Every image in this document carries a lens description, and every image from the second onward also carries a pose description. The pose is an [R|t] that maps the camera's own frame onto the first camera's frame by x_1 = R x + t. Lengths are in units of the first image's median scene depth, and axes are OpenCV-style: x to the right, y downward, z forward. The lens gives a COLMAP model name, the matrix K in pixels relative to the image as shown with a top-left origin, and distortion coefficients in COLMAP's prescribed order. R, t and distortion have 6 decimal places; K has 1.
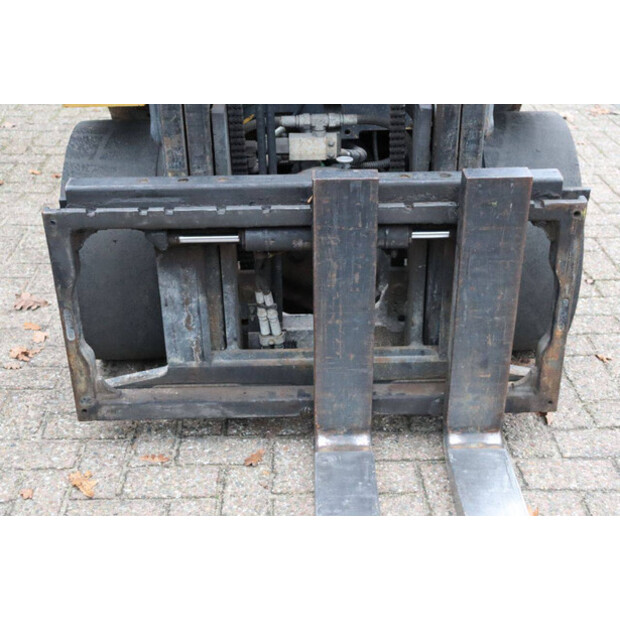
lens RADIAL K [[900.1, 0, 308.9], [0, 900.1, 297.1], [0, 0, 1]] dist [0.070684, 0.017527]
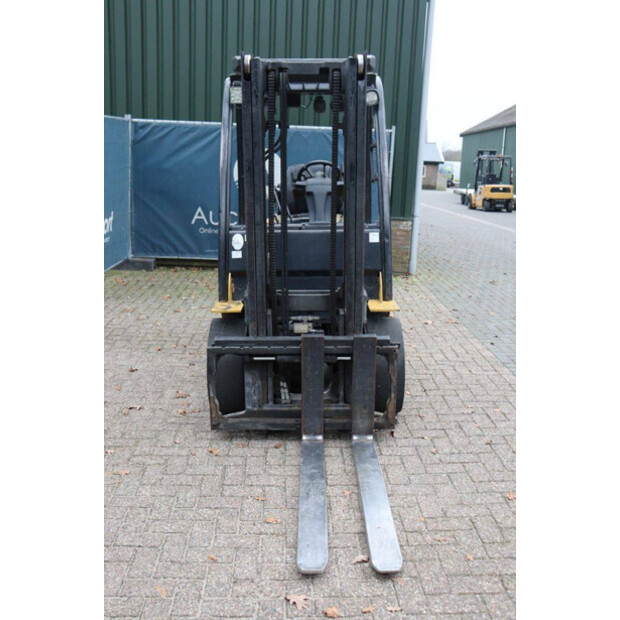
lens RADIAL K [[648.8, 0, 310.0], [0, 648.8, 310.0], [0, 0, 1]] dist [-0.065659, 0.015788]
pose [[0.999911, 0.013085, -0.002441, 0.030403], [-0.013299, 0.974417, -0.224353, 0.216798], [-0.000557, 0.224366, 0.974505, -0.901276]]
